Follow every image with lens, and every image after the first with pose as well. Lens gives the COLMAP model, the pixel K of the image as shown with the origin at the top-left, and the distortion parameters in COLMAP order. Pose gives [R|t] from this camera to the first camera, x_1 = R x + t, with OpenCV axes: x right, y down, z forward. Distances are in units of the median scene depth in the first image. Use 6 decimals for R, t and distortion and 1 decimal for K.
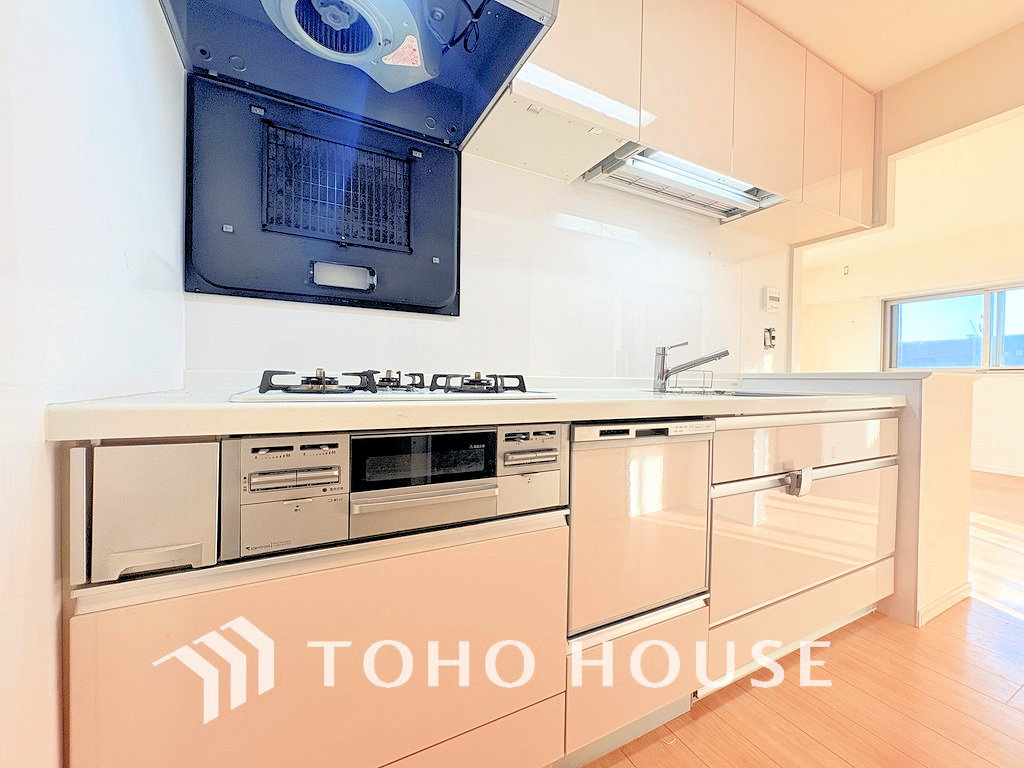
lens RADIAL K [[409.5, 0, 511.1], [0, 409.5, 382.9], [0, 0, 1]] dist [0.000050, -0.000015]
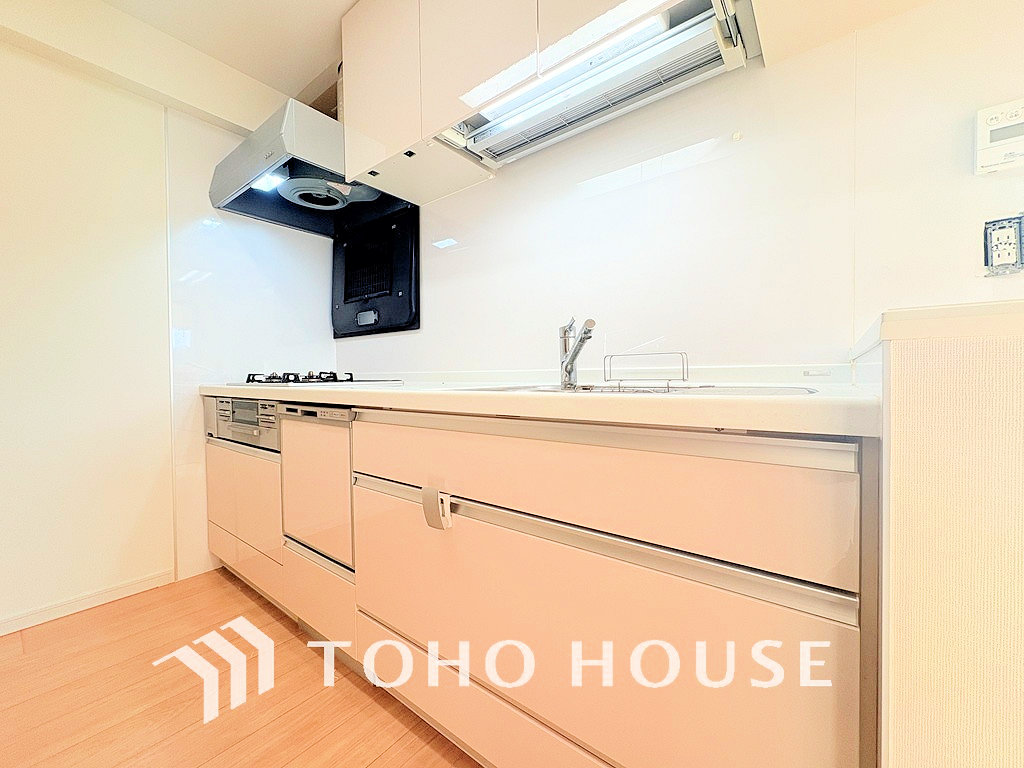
lens RADIAL K [[409.5, 0, 510.6], [0, 409.5, 383.9], [0, 0, 1]] dist [0.000050, -0.000015]
pose [[0.413514, 0.000097, -0.910498, 1.591033], [0.006236, 0.999976, 0.002939, 0.022481], [0.910476, -0.006893, 0.413504, 0.916923]]
